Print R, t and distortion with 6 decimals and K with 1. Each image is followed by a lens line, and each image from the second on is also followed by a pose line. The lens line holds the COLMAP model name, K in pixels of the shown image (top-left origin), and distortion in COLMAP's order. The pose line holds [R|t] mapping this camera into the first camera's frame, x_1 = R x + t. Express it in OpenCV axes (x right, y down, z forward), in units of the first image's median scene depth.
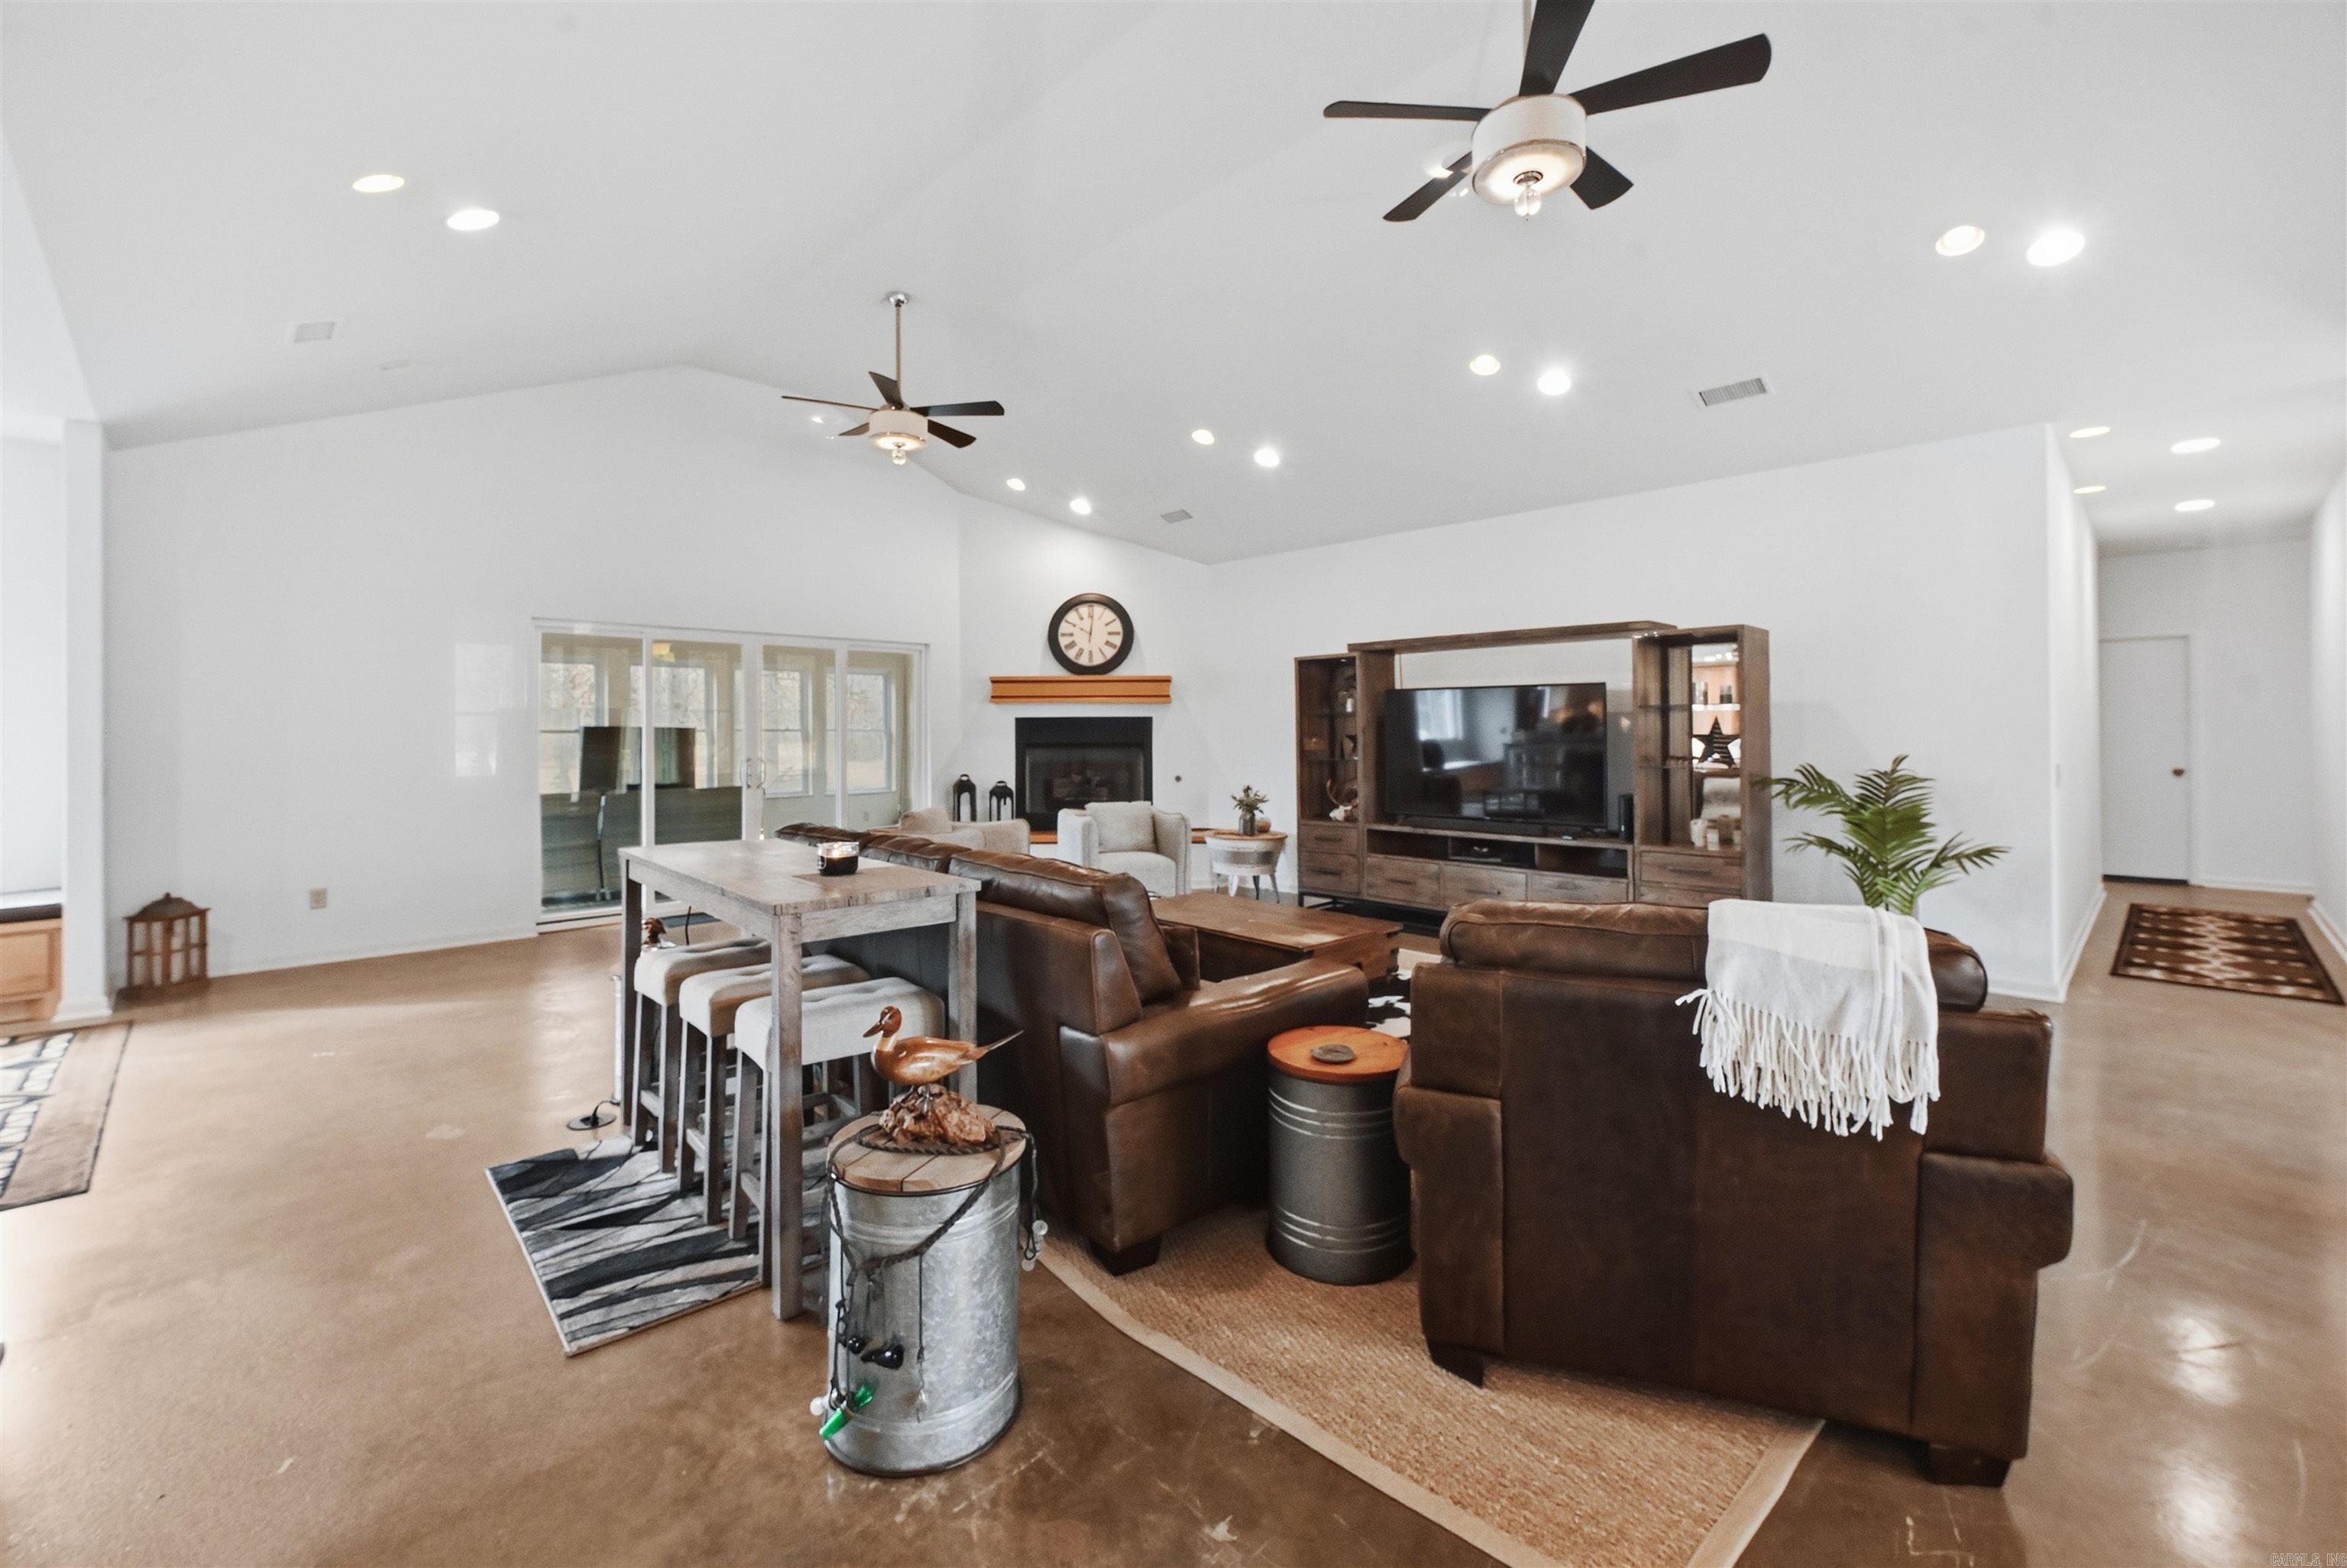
lens RADIAL K [[978.3, 0, 1174.9], [0, 978.3, 731.9], [0, 0, 1]] dist [0.000226, -0.000159]
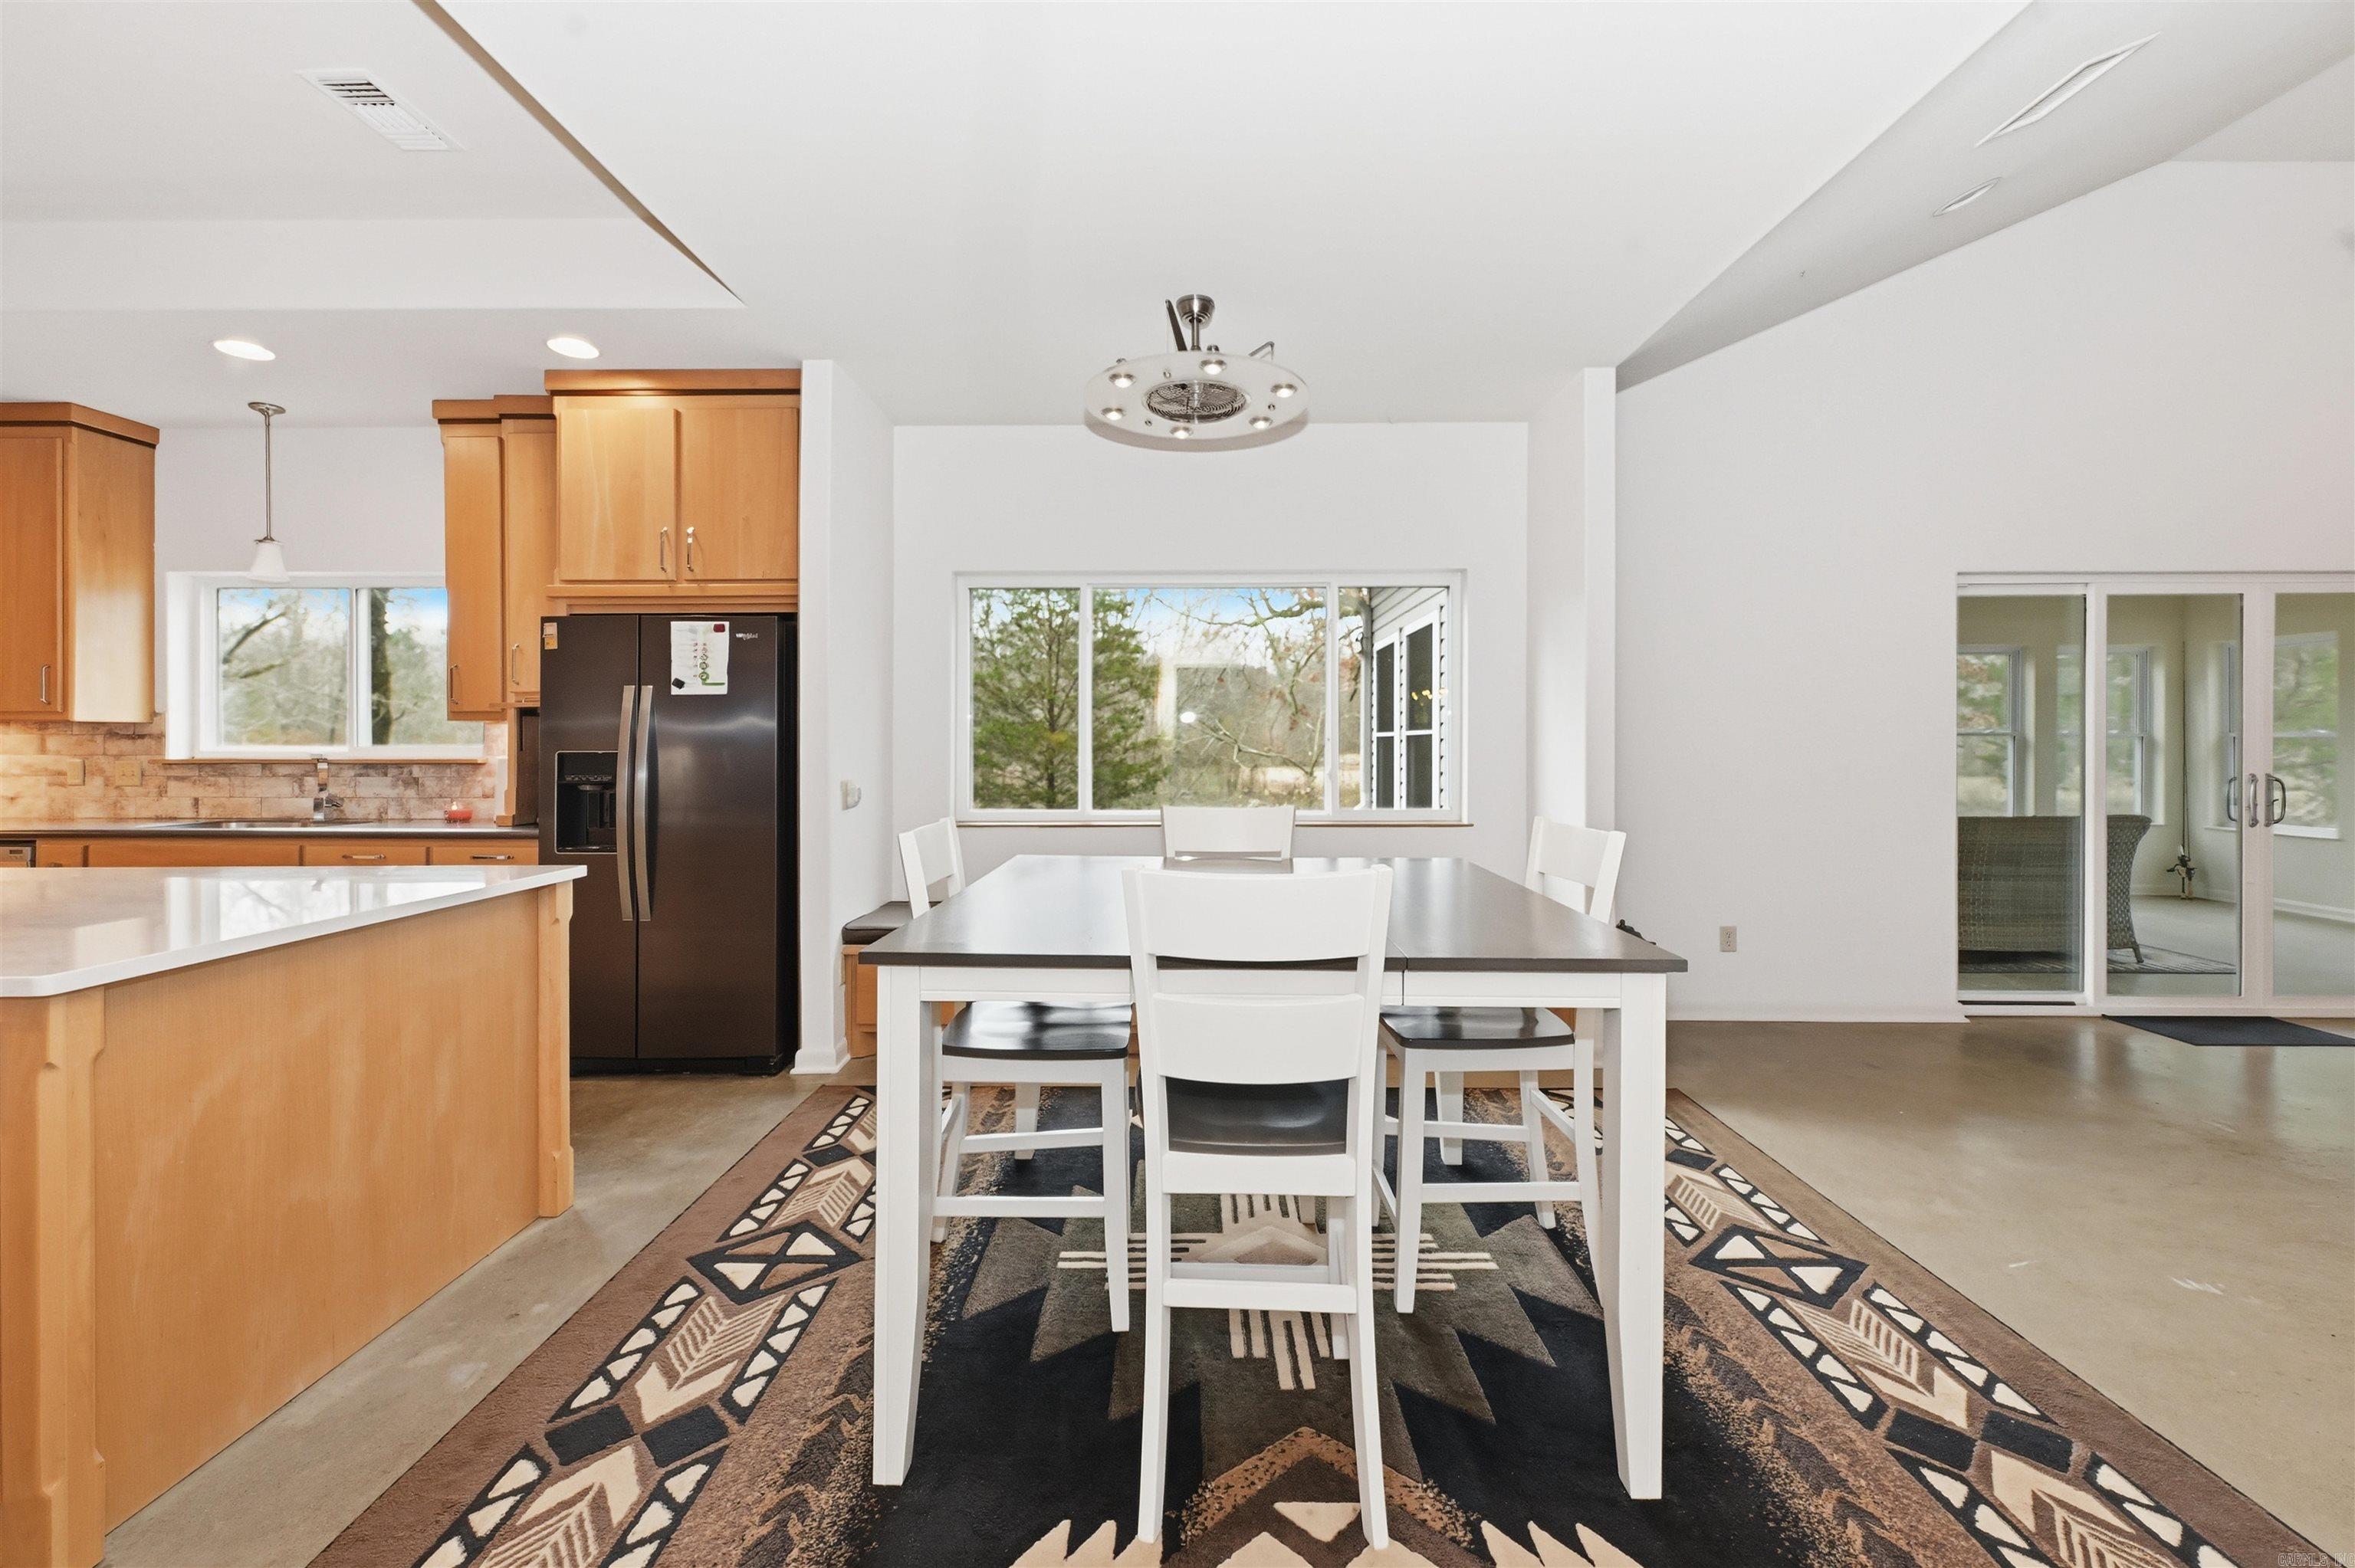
lens RADIAL K [[963.0, 0, 1177.7], [0, 963.0, 741.2], [0, 0, 1]] dist [0.000568, 0.000159]
pose [[0.704565, 0.003424, -0.709632, -0.472655], [-0.001561, 0.999993, 0.003275, 0.003591], [0.709638, -0.001200, 0.704565, 0.085722]]
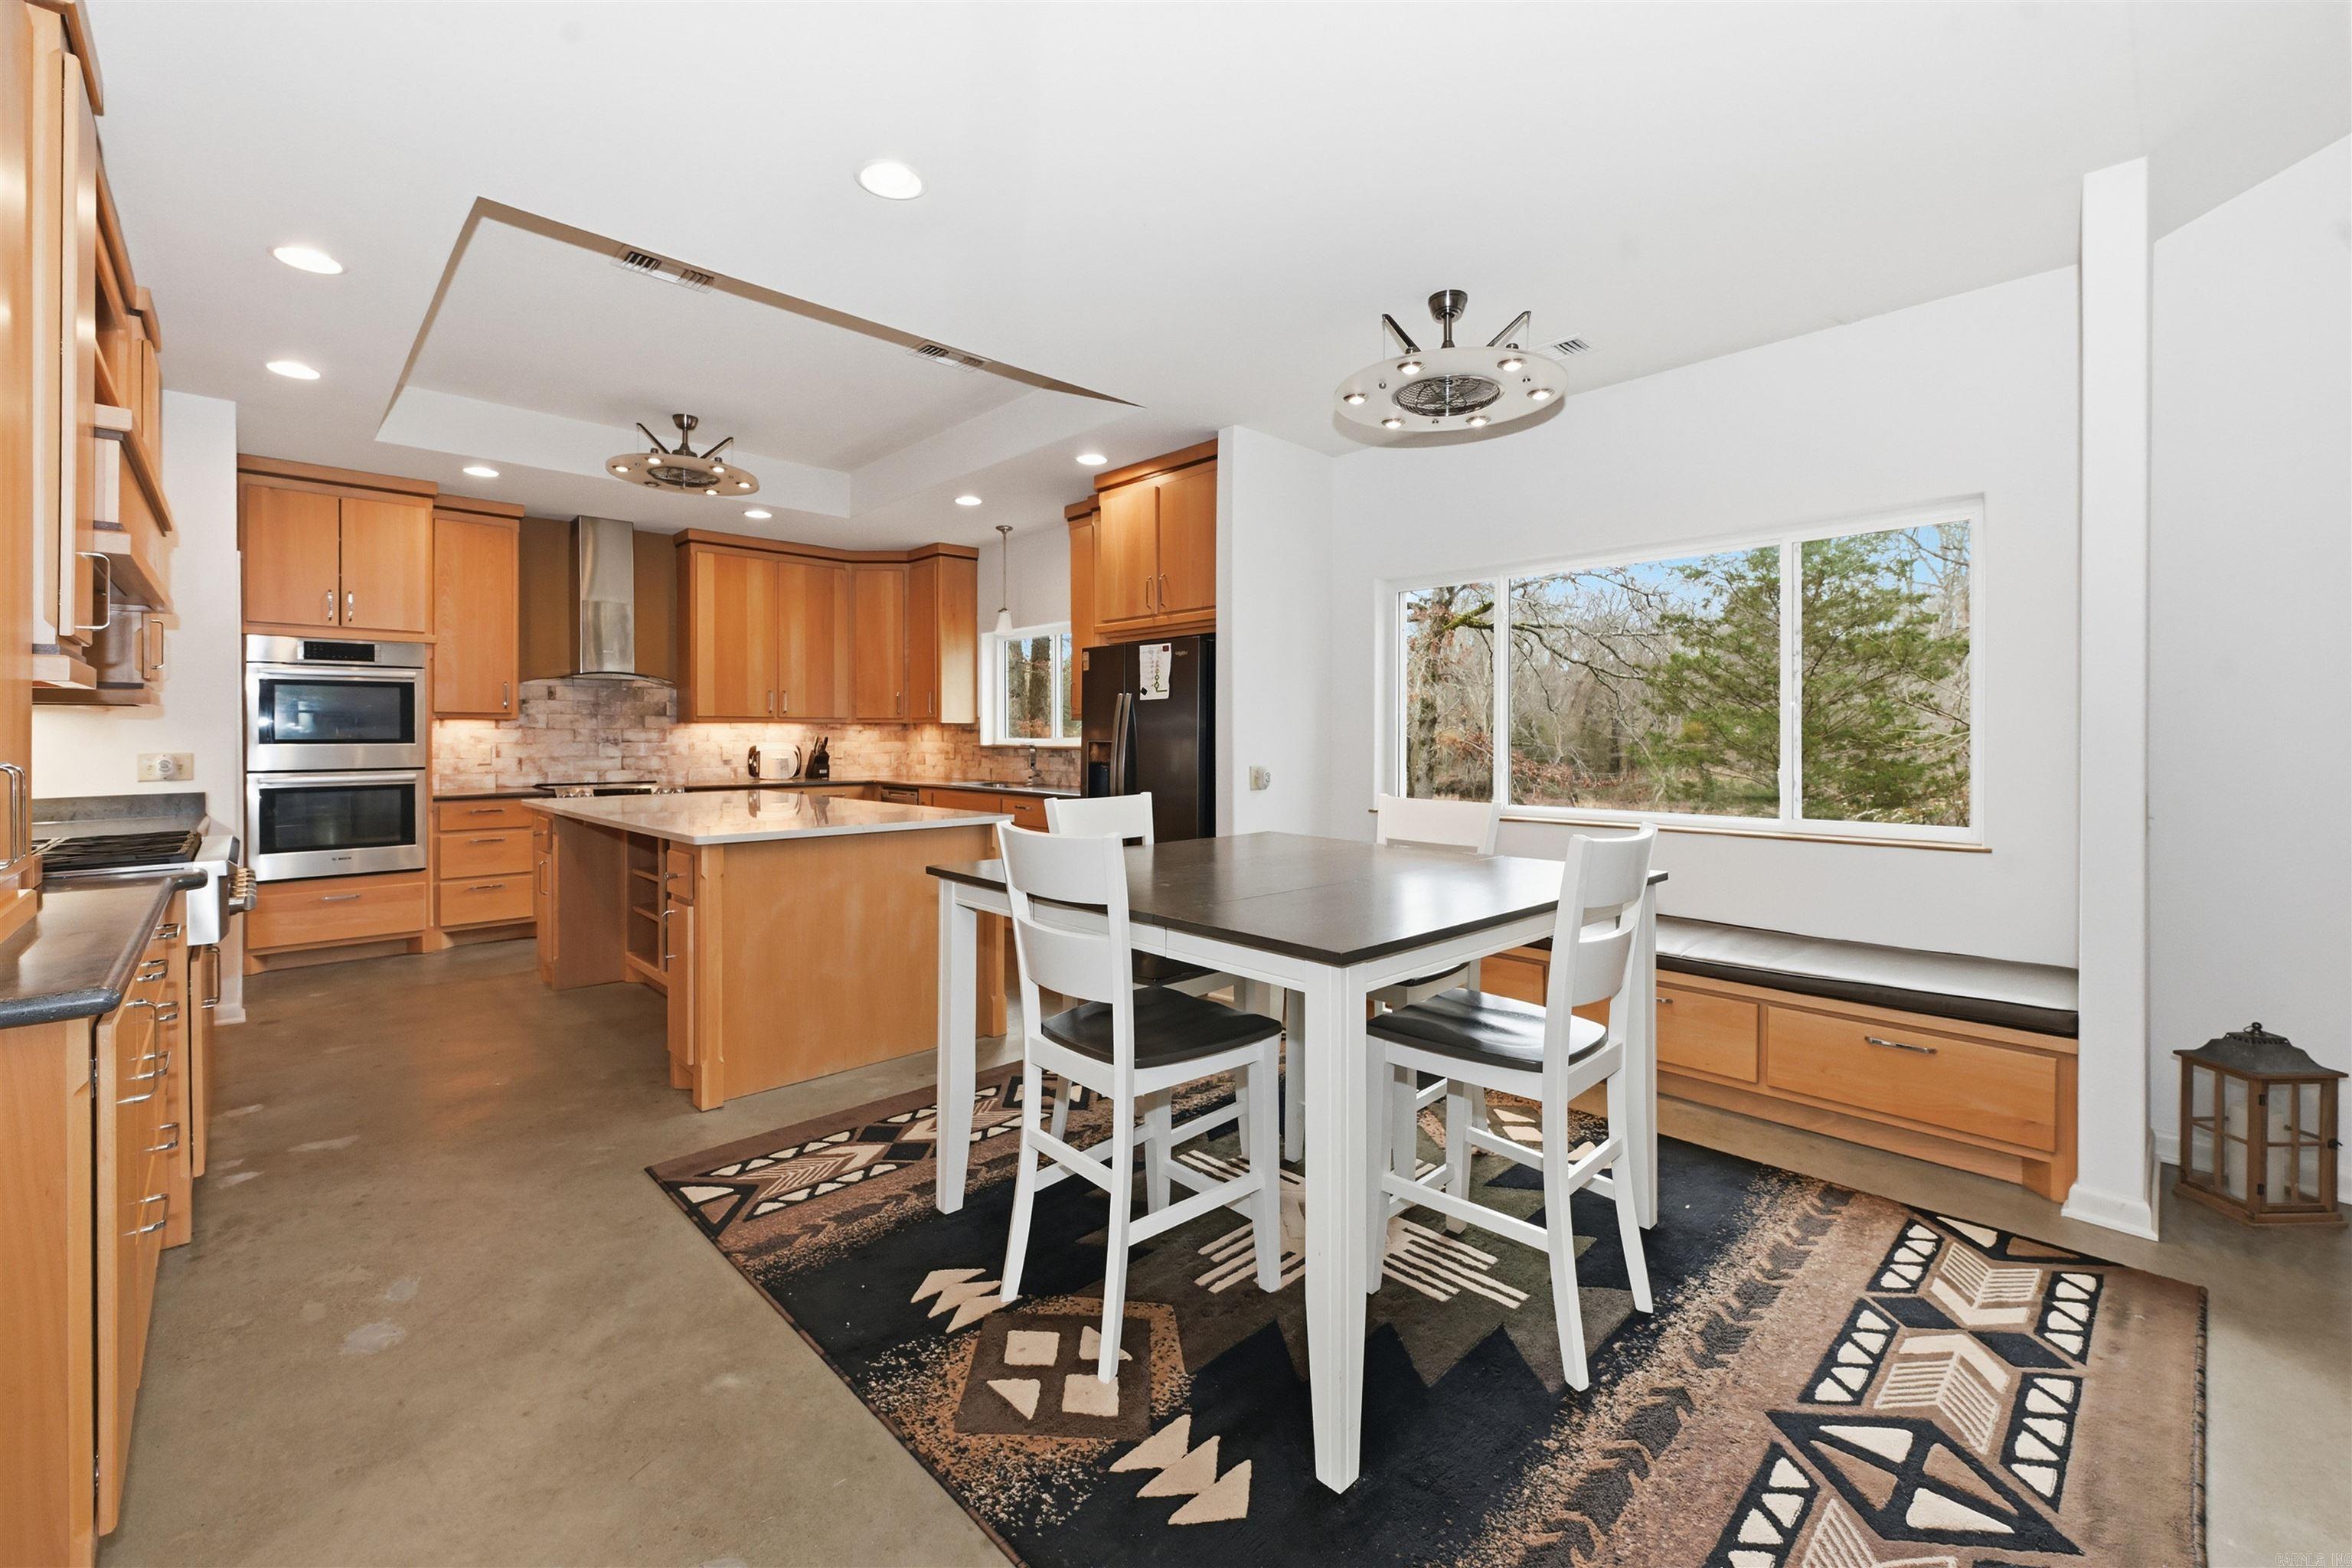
lens RADIAL K [[966.6, 0, 1176.3], [0, 966.6, 736.9], [0, 0, 1]] dist [0.000132, -0.000051]
pose [[-0.013230, 0.005241, -0.999899, -0.333237], [0.000343, 0.999986, 0.005237, 0.003996], [0.999912, -0.000273, -0.013232, 0.281996]]
